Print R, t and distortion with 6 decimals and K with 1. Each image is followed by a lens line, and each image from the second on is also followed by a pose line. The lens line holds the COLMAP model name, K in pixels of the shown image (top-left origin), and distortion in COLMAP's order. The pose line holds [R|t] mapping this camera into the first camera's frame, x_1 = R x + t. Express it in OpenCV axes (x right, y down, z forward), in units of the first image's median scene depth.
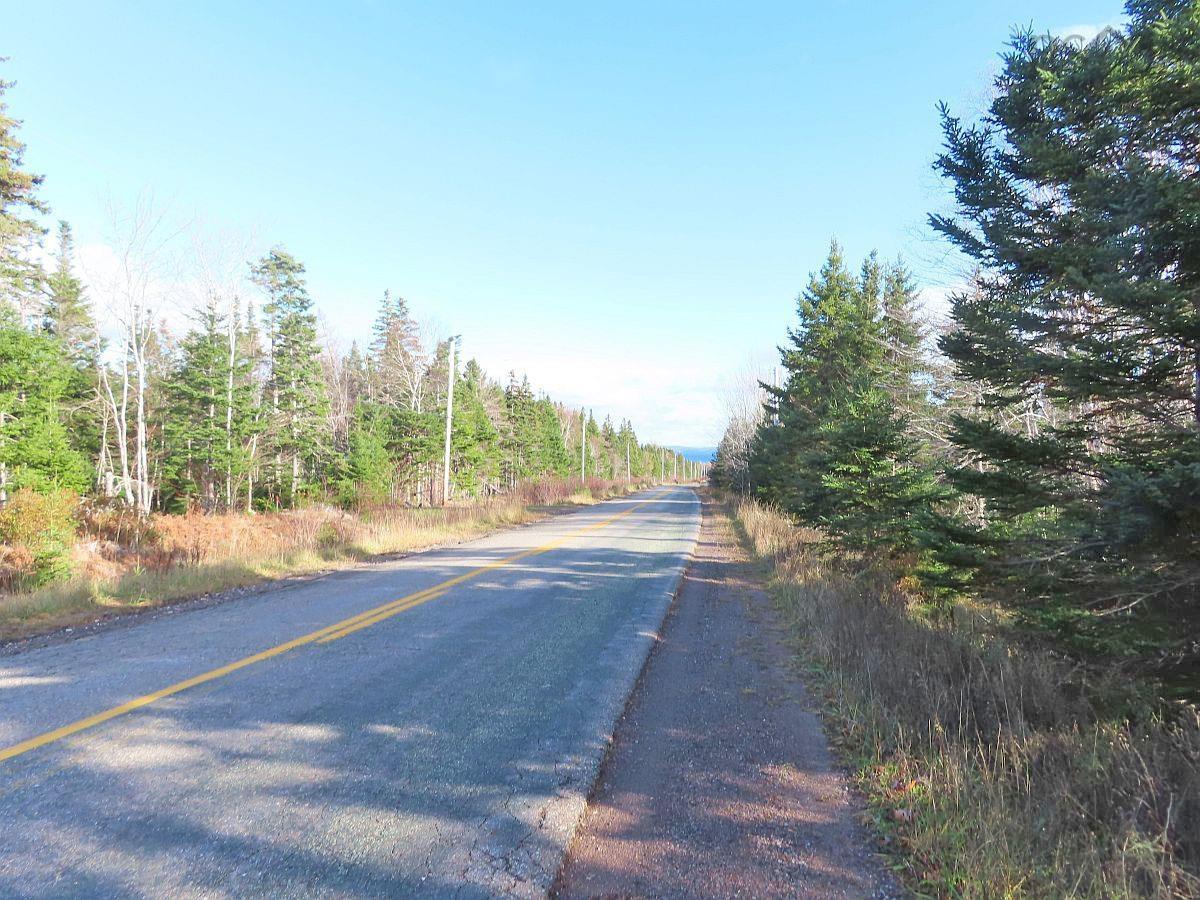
lens RADIAL K [[842.6, 0, 600.0], [0, 842.6, 450.0], [0, 0, 1]] dist [0.001133, -0.004011]
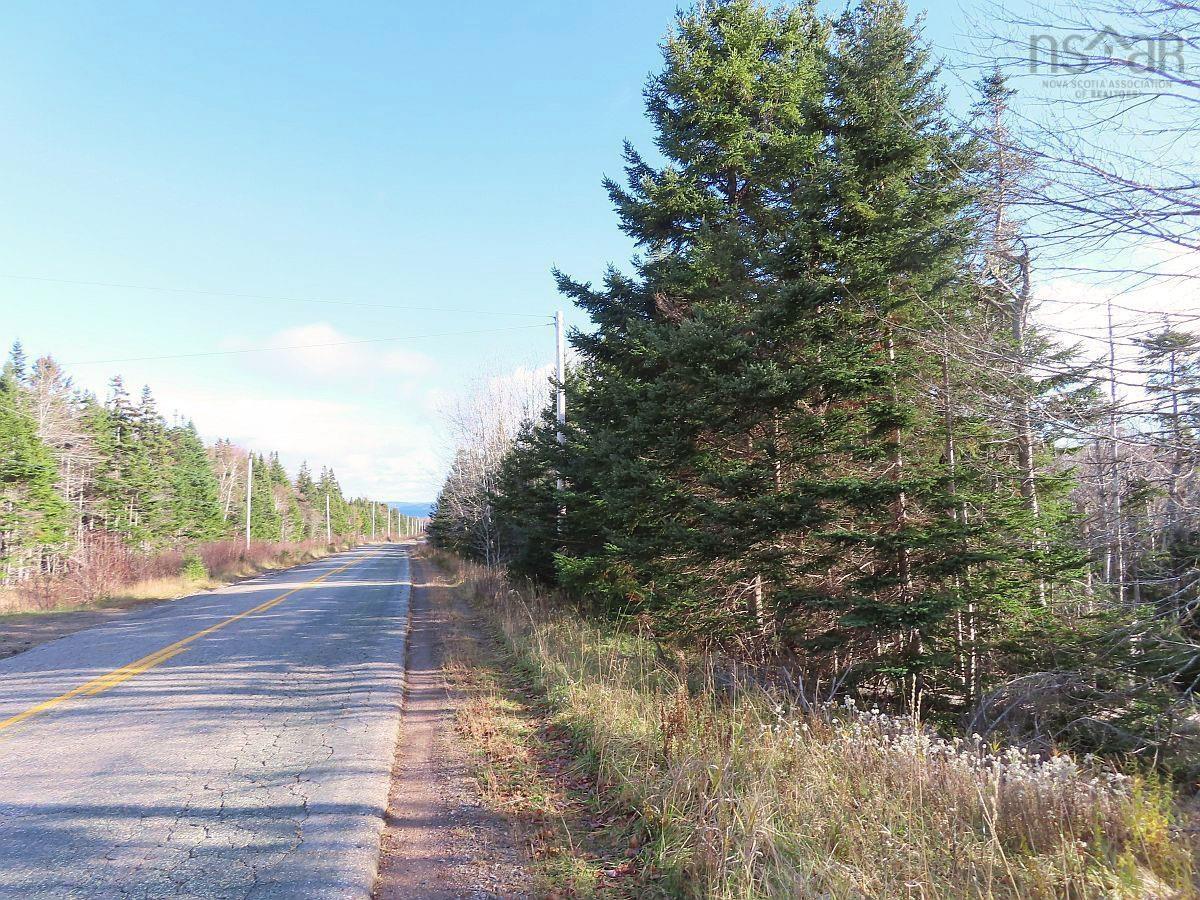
lens RADIAL K [[842.6, 0, 600.0], [0, 842.6, 450.0], [0, 0, 1]] dist [0.001133, -0.004011]
pose [[0.945617, -0.000742, 0.325281, 0.032081], [0.021850, 0.997884, -0.061242, 0.008601], [-0.324547, 0.065019, 0.943632, 0.250928]]
